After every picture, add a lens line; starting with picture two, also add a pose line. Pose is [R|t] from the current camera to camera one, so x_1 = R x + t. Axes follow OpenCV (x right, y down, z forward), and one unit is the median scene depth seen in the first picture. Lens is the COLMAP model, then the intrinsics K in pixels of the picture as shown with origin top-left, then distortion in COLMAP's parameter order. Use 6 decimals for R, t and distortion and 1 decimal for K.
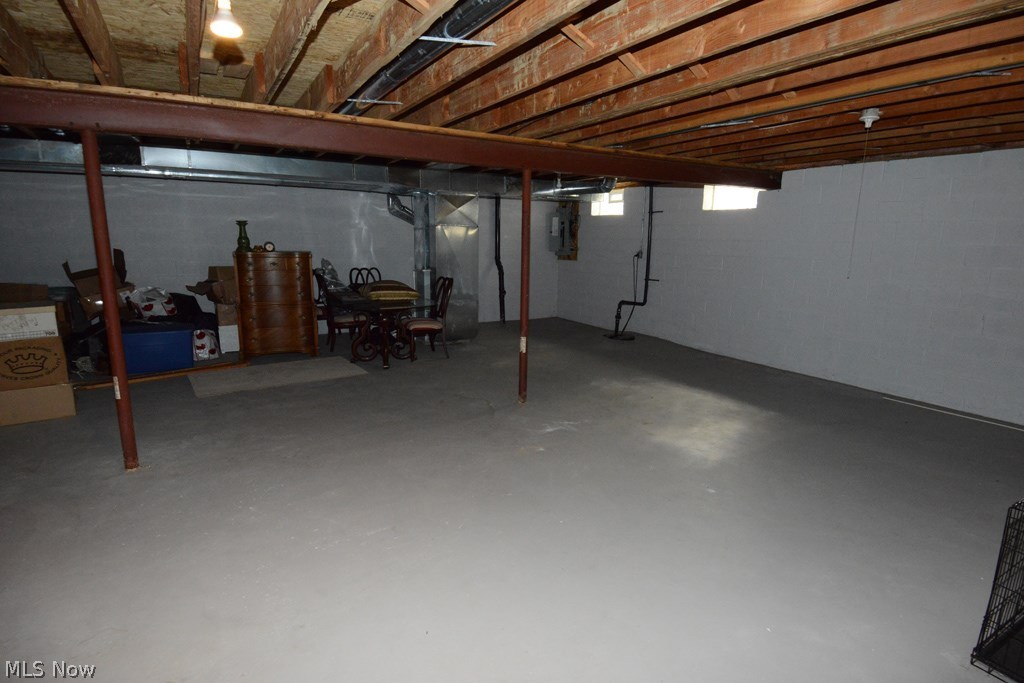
lens RADIAL K [[517.2, 0, 517.1], [0, 517.2, 330.9], [0, 0, 1]] dist [0.035417, -0.040207]
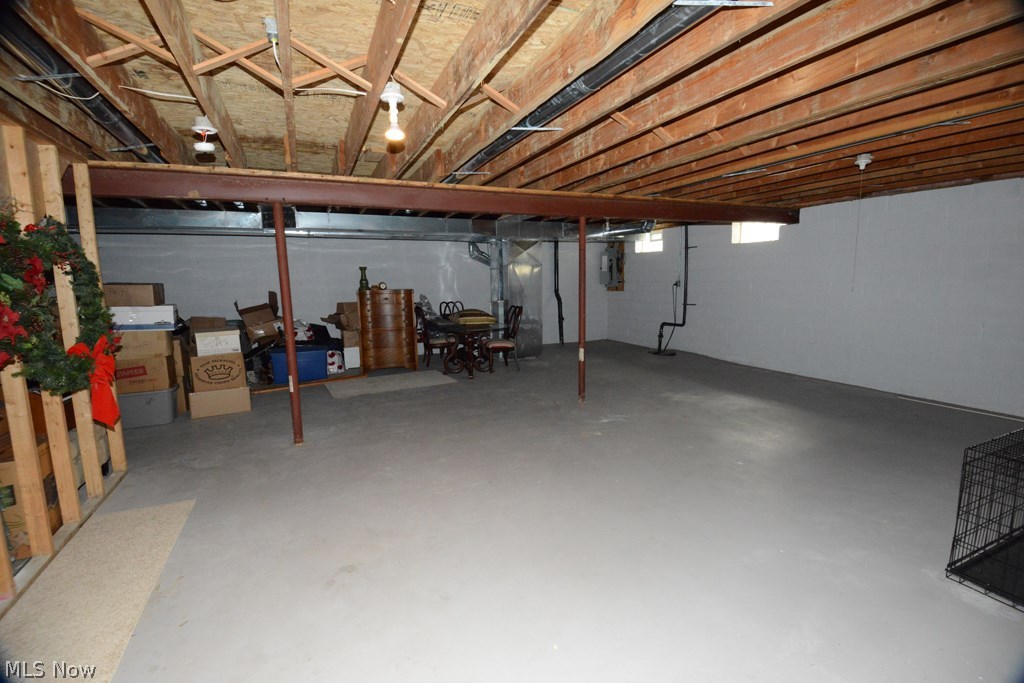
lens RADIAL K [[468.8, 0, 512.0], [0, 468.8, 341.5], [0, 0, 1]] dist [0.038300, -0.044611]
pose [[0.992751, -0.017731, -0.118872, -0.019414], [0.011469, 0.998520, -0.053154, 0.050559], [0.119638, 0.051405, 0.991486, -0.140385]]
